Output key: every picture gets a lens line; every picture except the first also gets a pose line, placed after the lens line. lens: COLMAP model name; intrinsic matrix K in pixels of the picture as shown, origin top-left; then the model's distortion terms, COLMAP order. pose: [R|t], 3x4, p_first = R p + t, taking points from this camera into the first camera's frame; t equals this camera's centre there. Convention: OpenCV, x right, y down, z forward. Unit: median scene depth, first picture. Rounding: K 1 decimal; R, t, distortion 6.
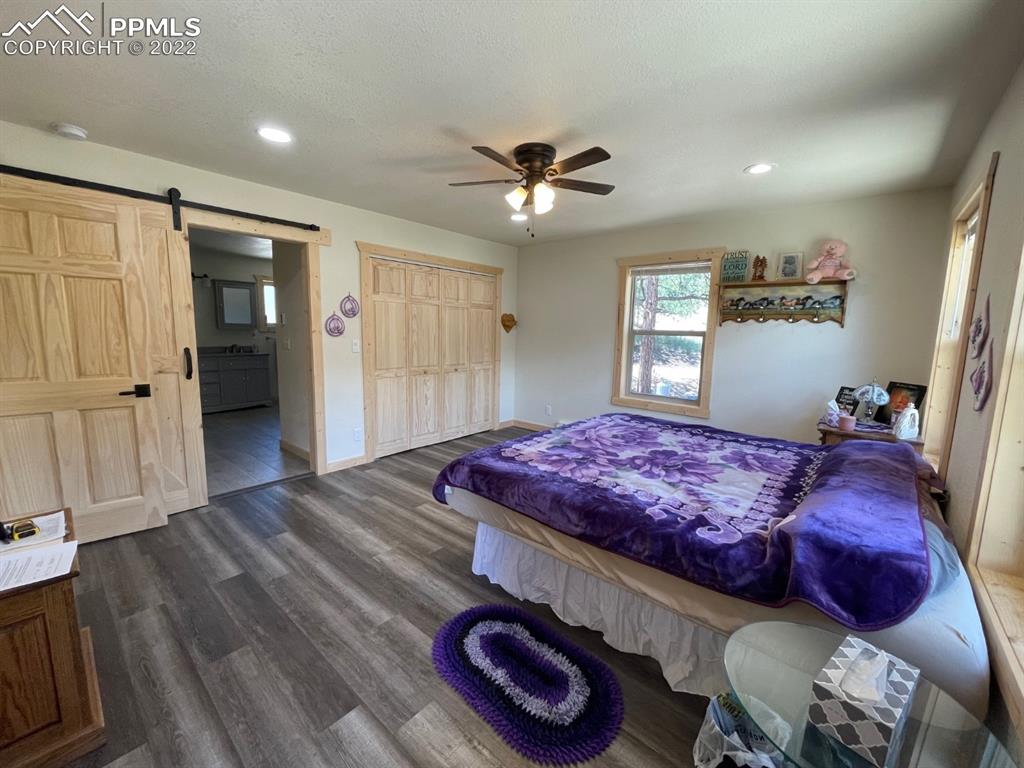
lens RADIAL K [[414.7, 0, 509.7], [0, 414.7, 381.4], [0, 0, 1]] dist [-0.001871, 0.000819]
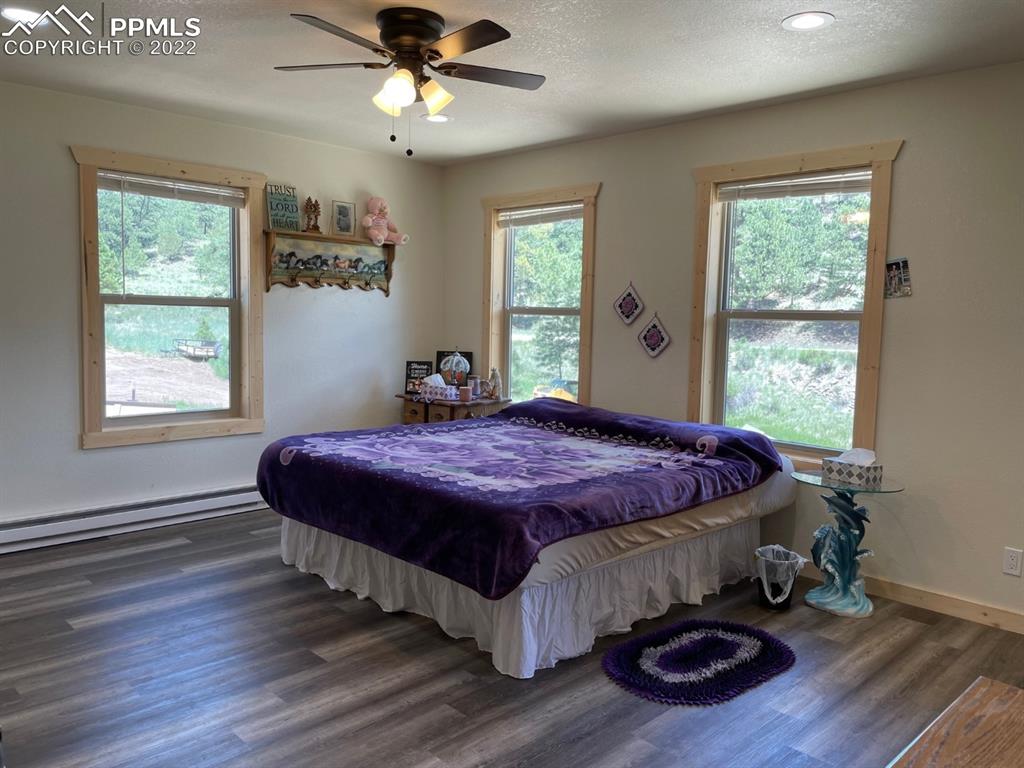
lens RADIAL K [[776.9, 0, 512.0], [0, 776.9, 384.0], [0, 0, 1]] dist [0.006338, 0.000835]
pose [[0.082063, -0.111345, 0.990388, -0.813586], [0.100210, 0.989625, 0.102956, -0.083752], [-0.991576, 0.090798, 0.092370, 0.563996]]
